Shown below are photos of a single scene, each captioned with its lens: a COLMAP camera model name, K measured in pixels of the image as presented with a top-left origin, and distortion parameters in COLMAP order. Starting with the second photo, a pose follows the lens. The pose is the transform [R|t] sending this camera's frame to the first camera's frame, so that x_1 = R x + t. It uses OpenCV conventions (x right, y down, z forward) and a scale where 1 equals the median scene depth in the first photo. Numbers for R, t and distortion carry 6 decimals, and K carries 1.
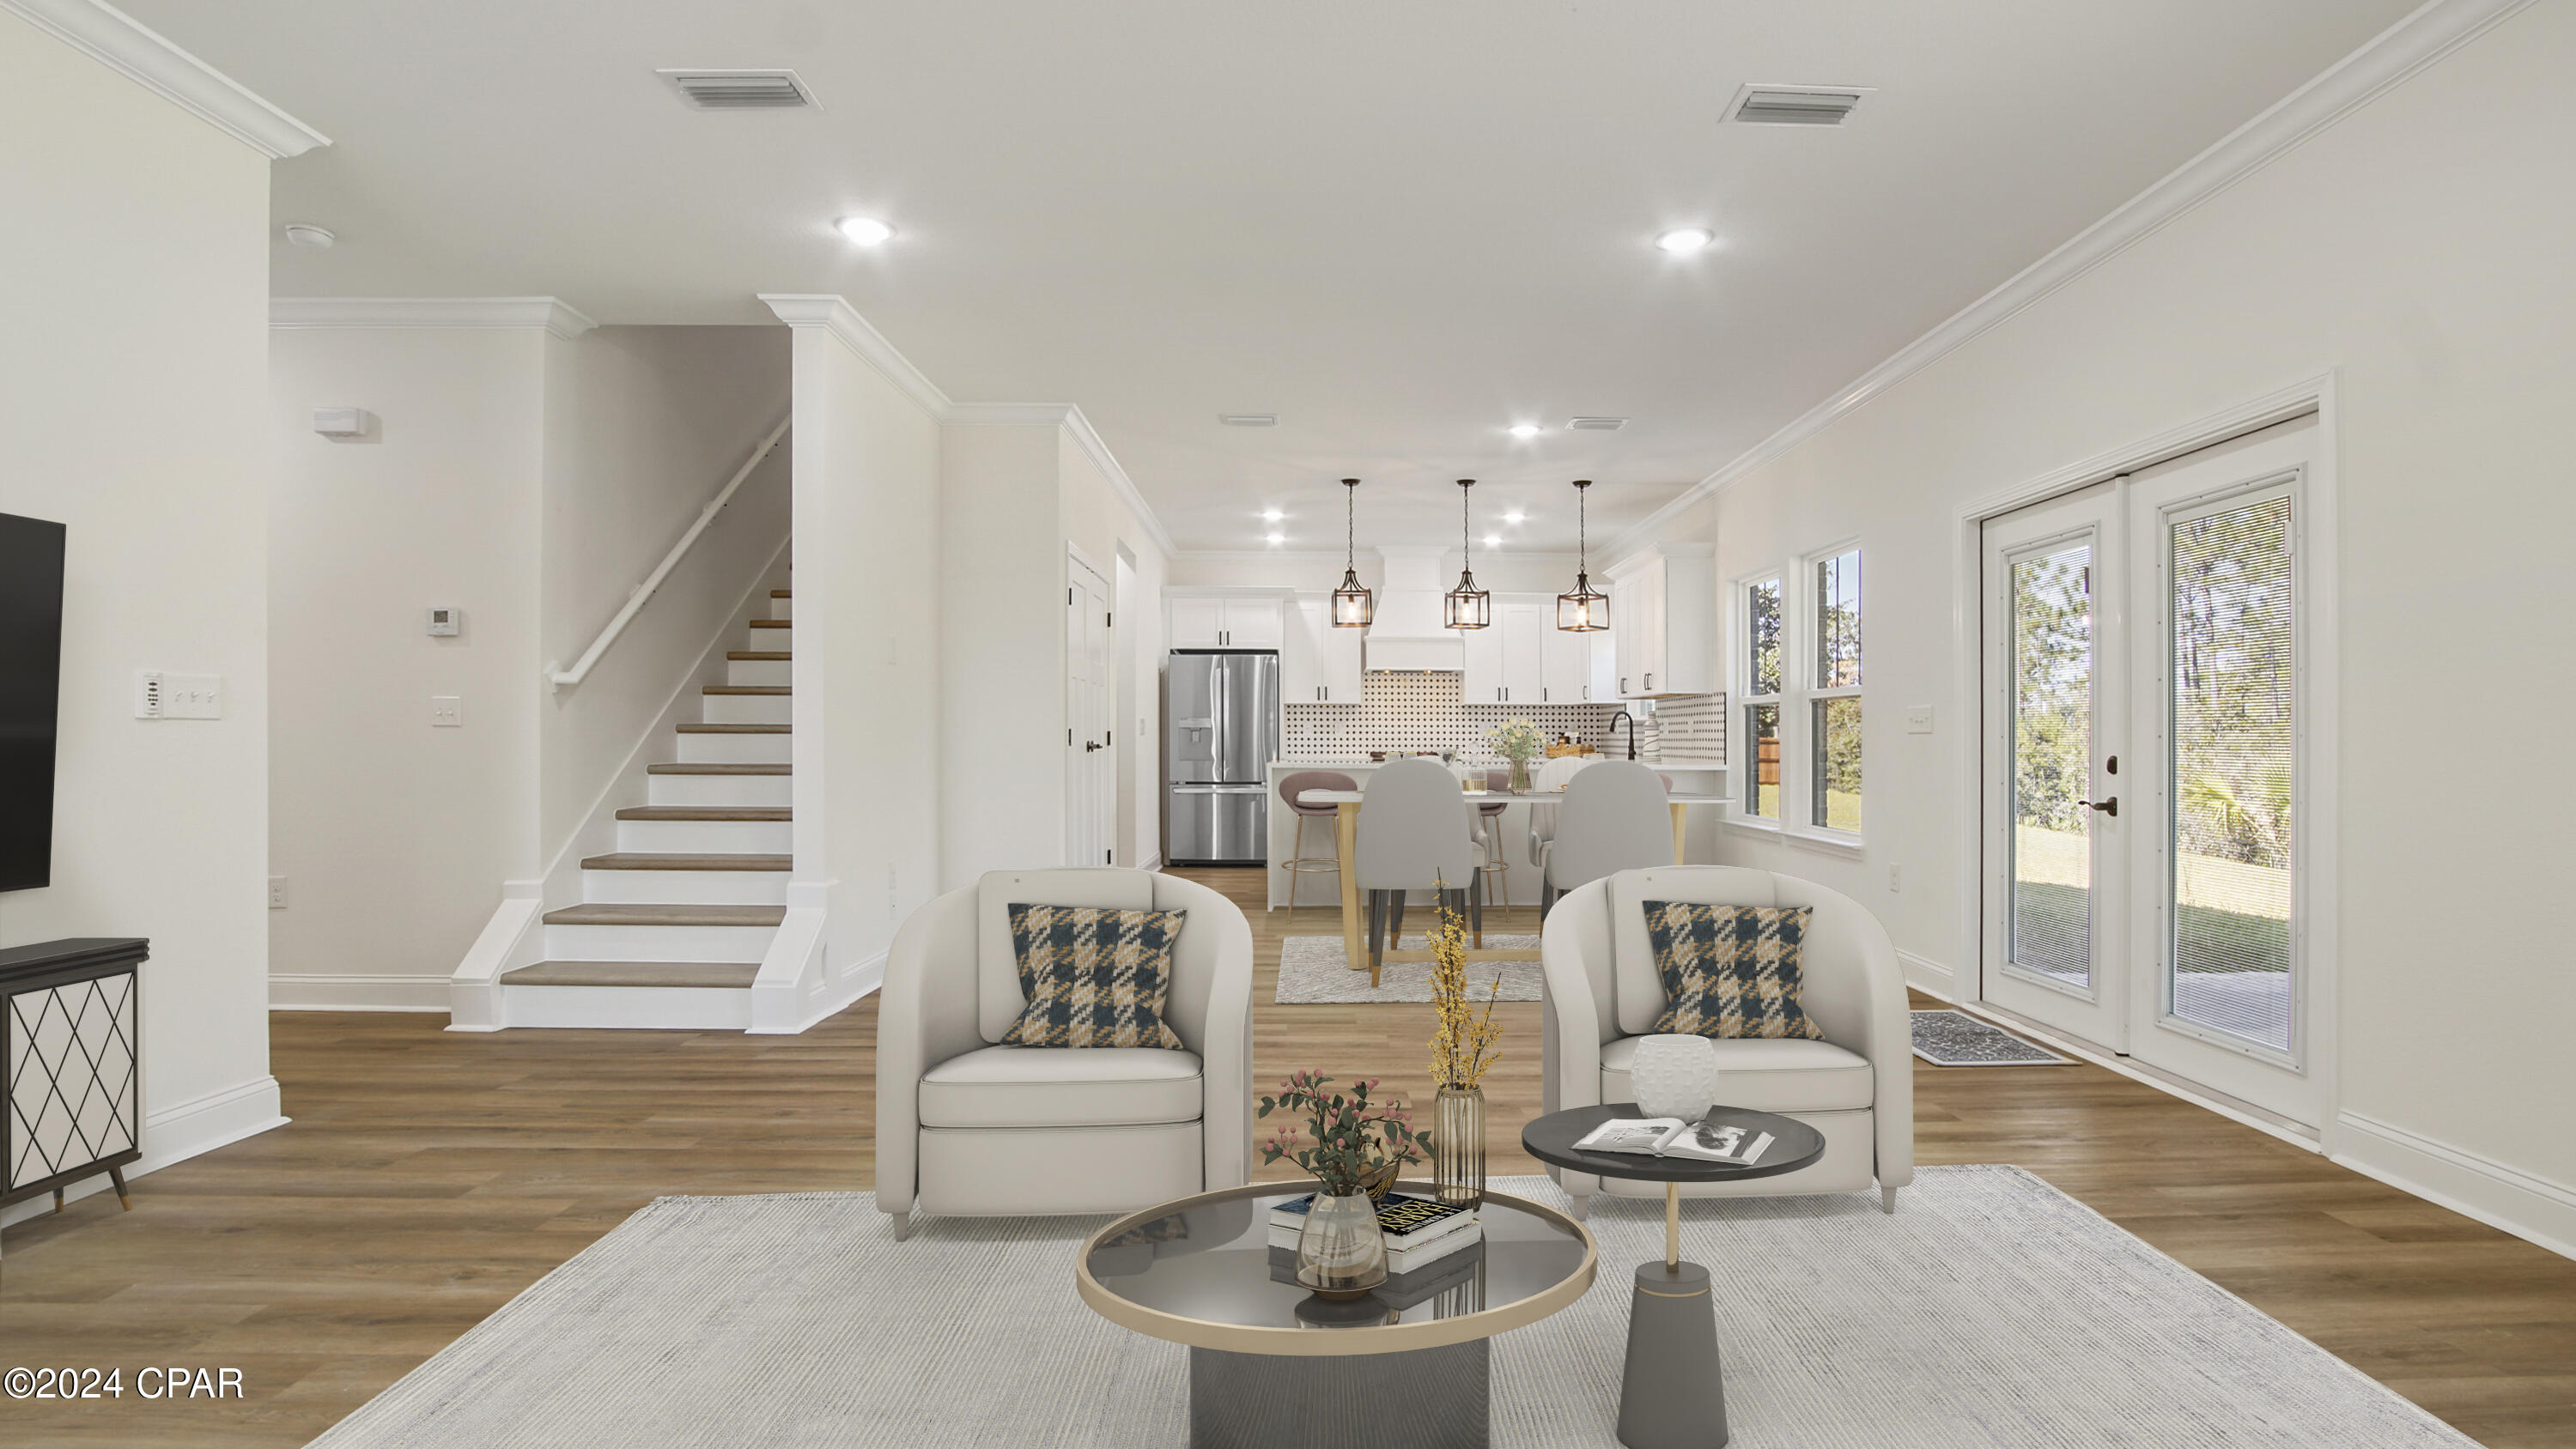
lens RADIAL K [[1216.6, 0, 1349.9], [0, 1216.6, 760.4], [0, 0, 1]] dist [-0.040510, -0.000135]
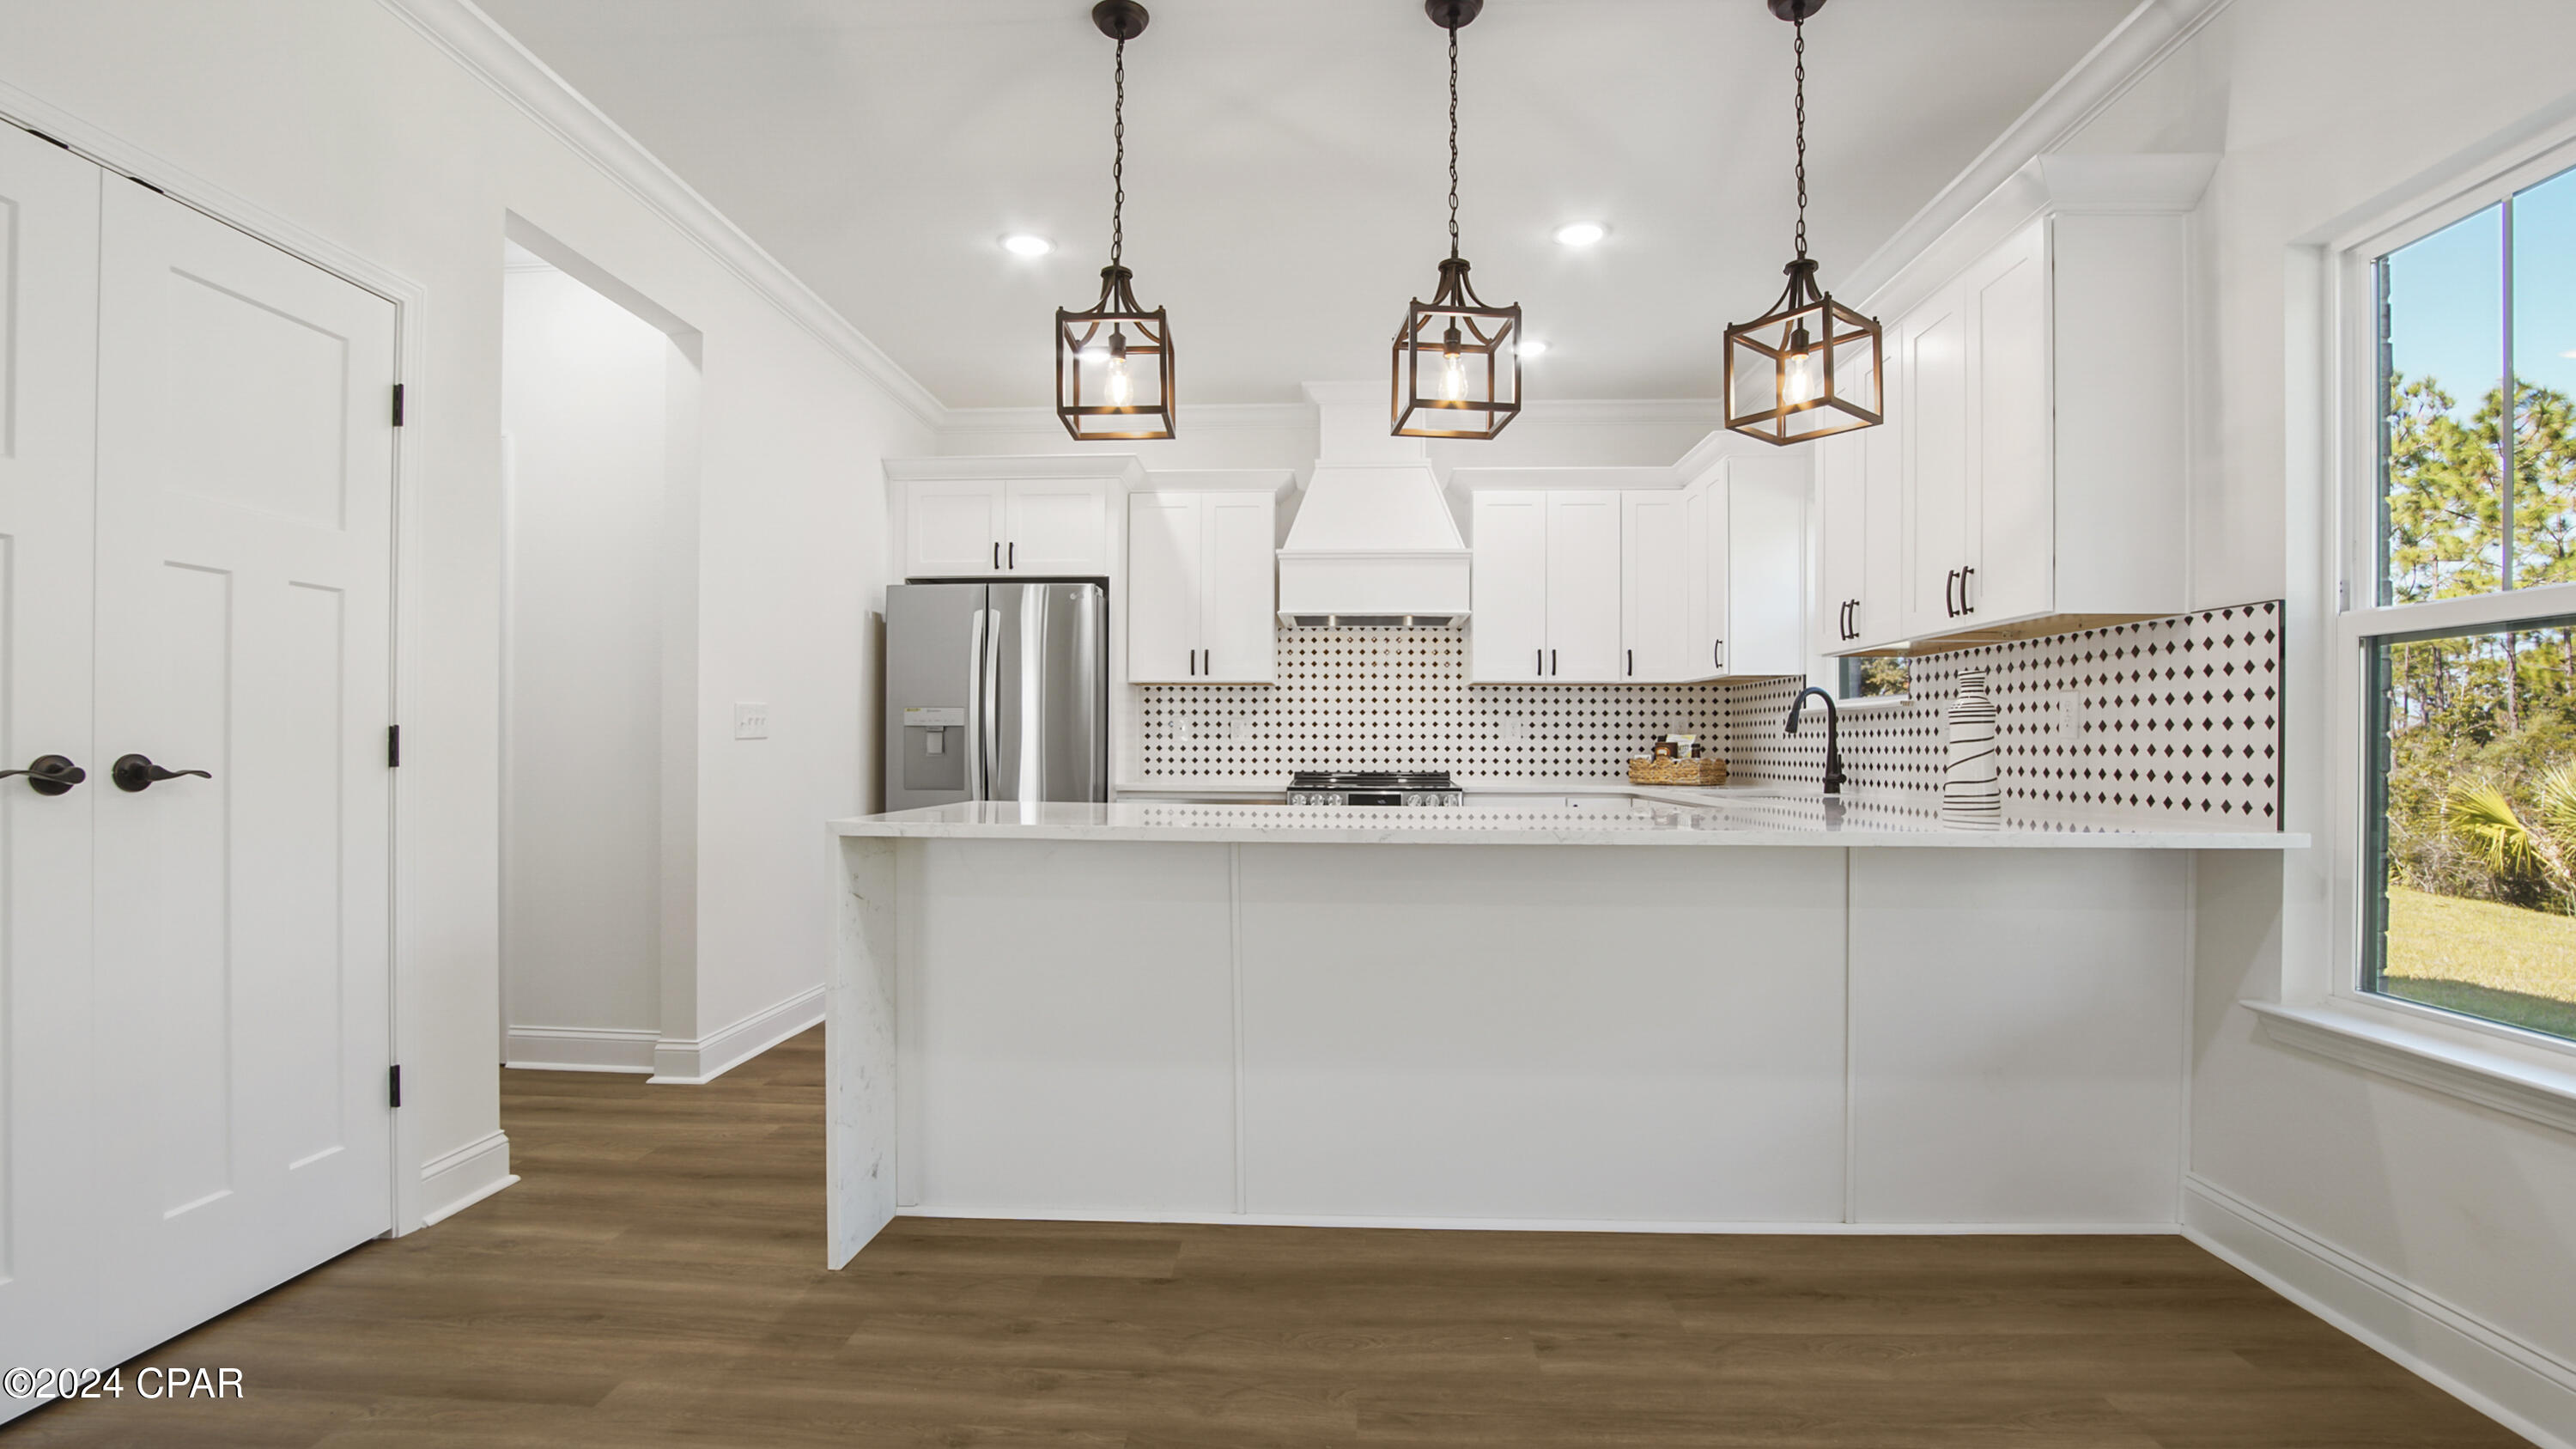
lens RADIAL K [[1188.7, 0, 1284.5], [0, 1188.7, 739.1], [0, 0, 1]] dist [-0.021804, 0.000315]
pose [[0.996898, -0.001115, -0.078701, 0.056436], [-0.000793, 0.999707, -0.024203, -0.009520], [0.078705, 0.024190, 0.996604, 0.505306]]
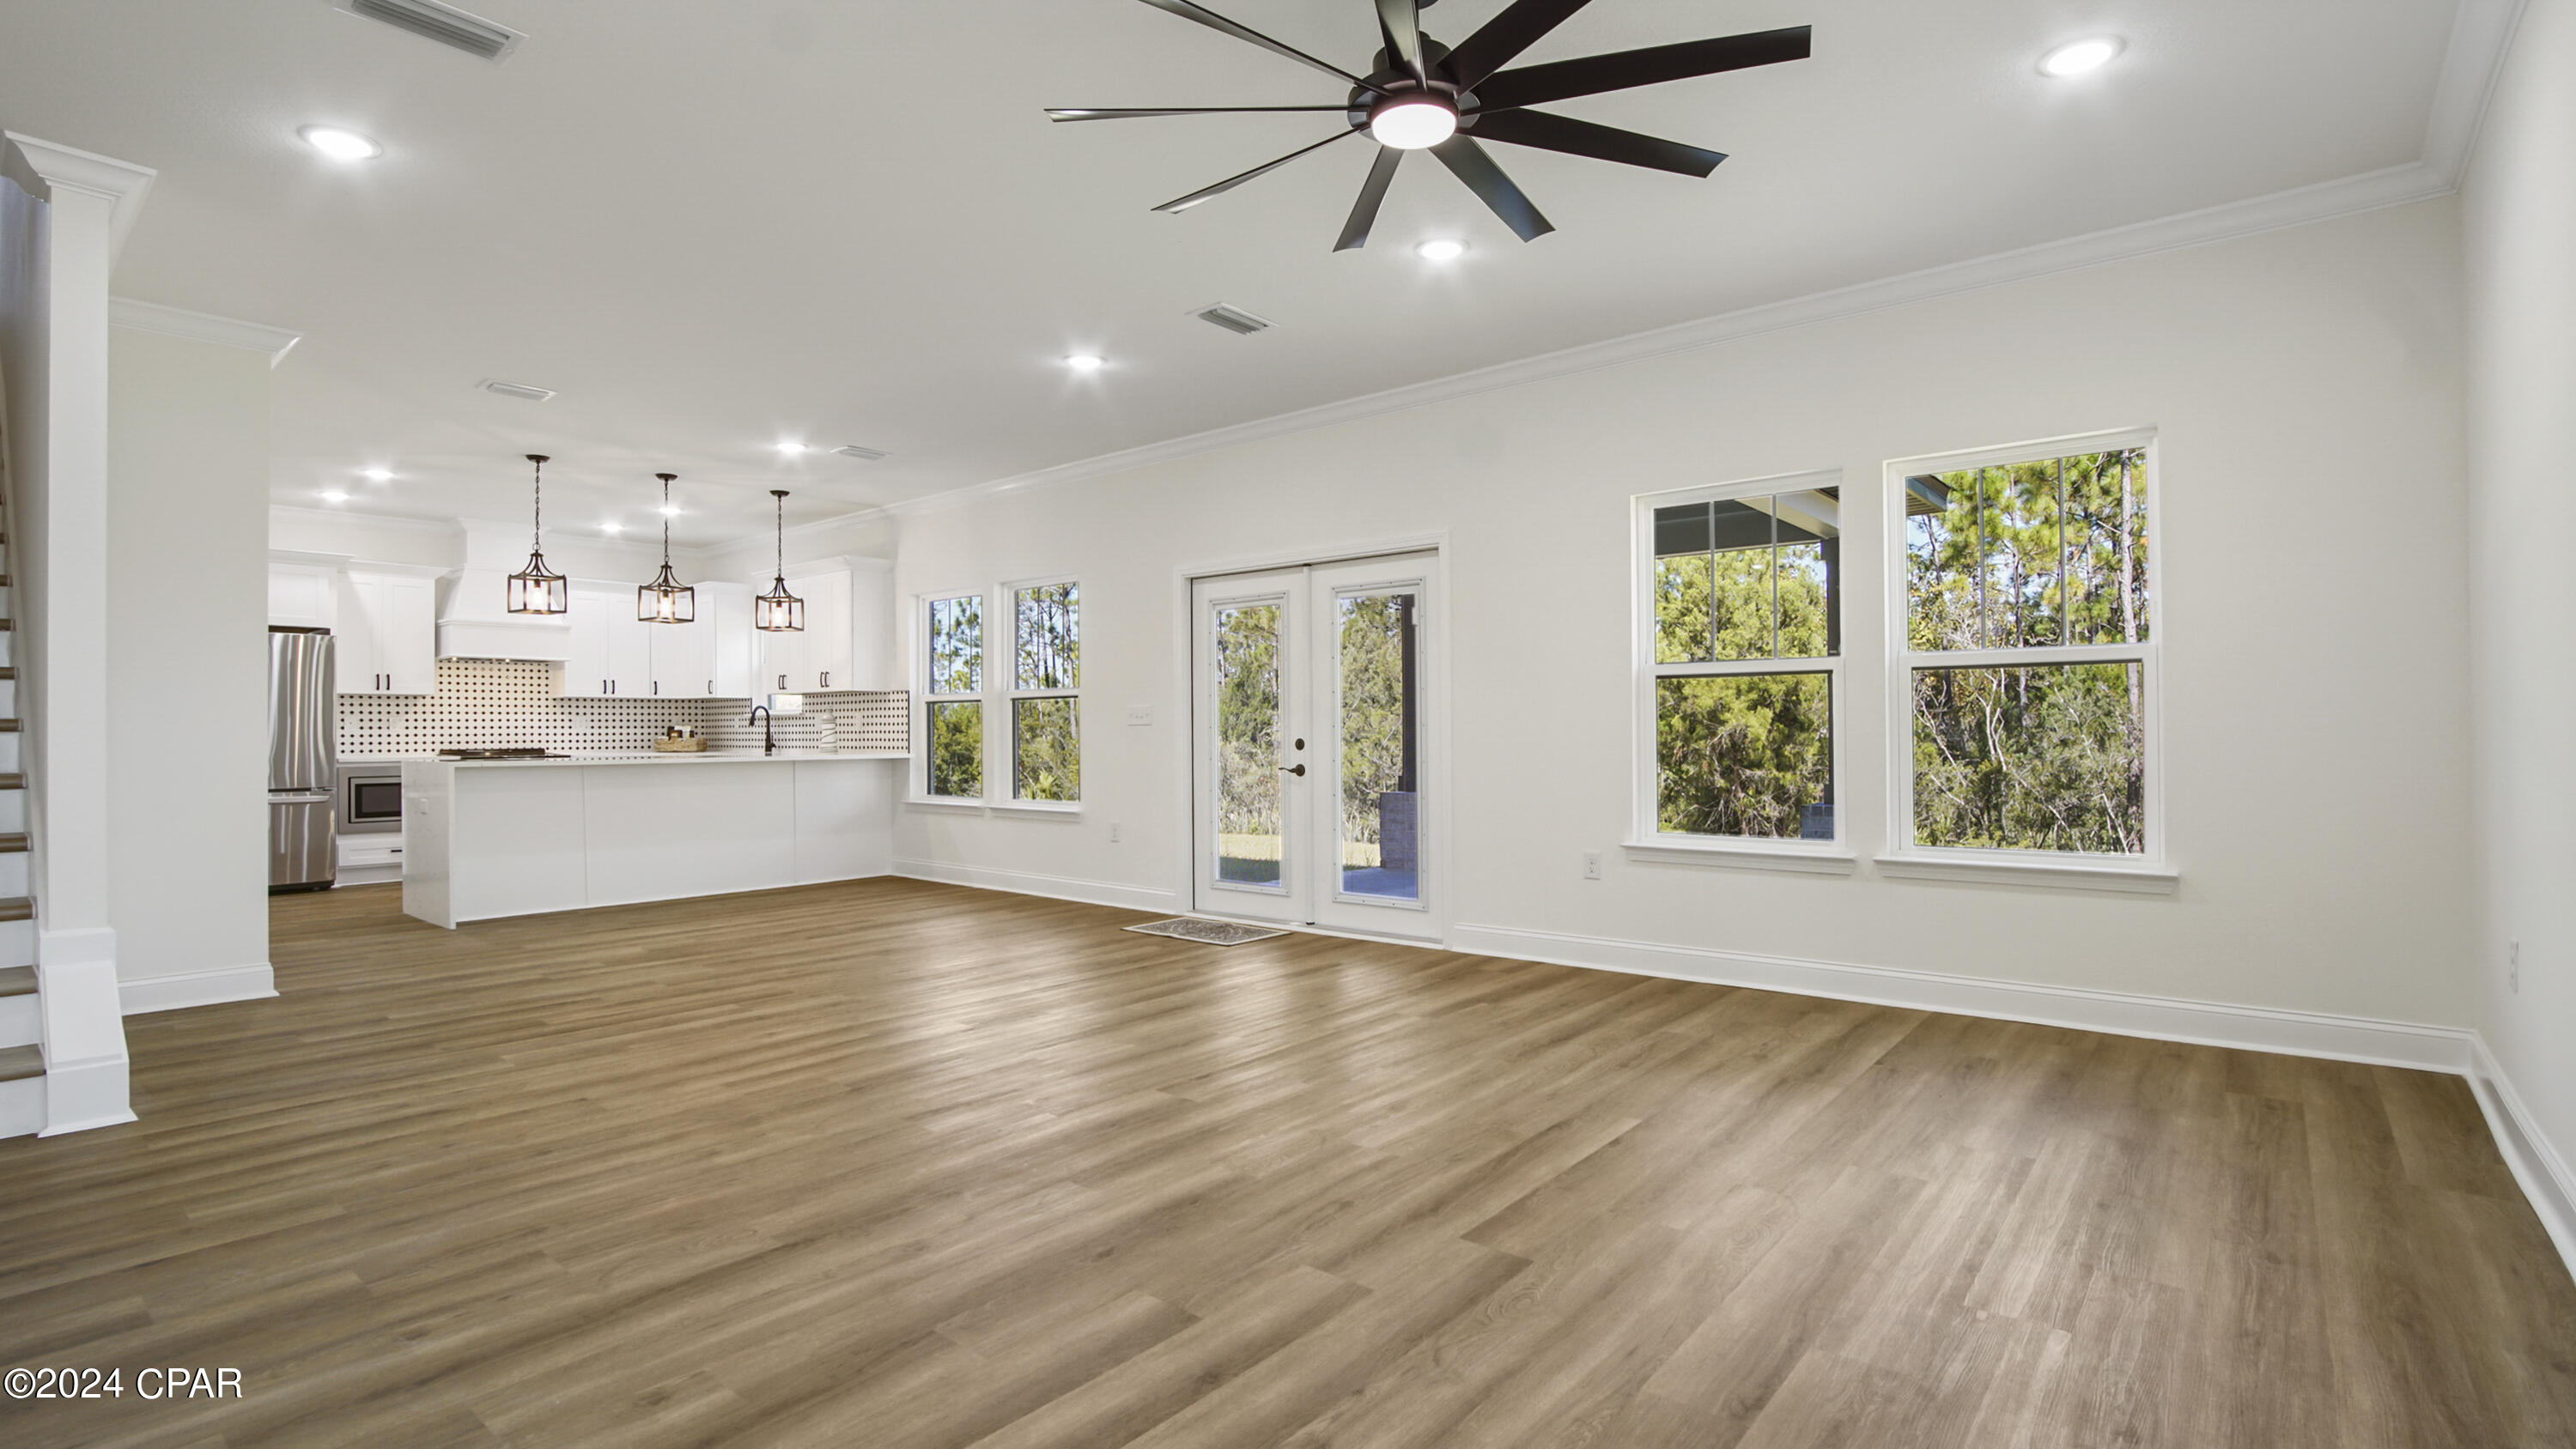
lens RADIAL K [[1188.4, 0, 1284.5], [0, 1188.4, 739.1], [0, 0, 1]] dist [-0.021804, 0.000315]
pose [[0.667061, -0.012073, 0.744905, -0.221772], [0.020915, 0.999778, -0.002525, 0.000240], [-0.744709, 0.017264, 0.667166, -0.019715]]
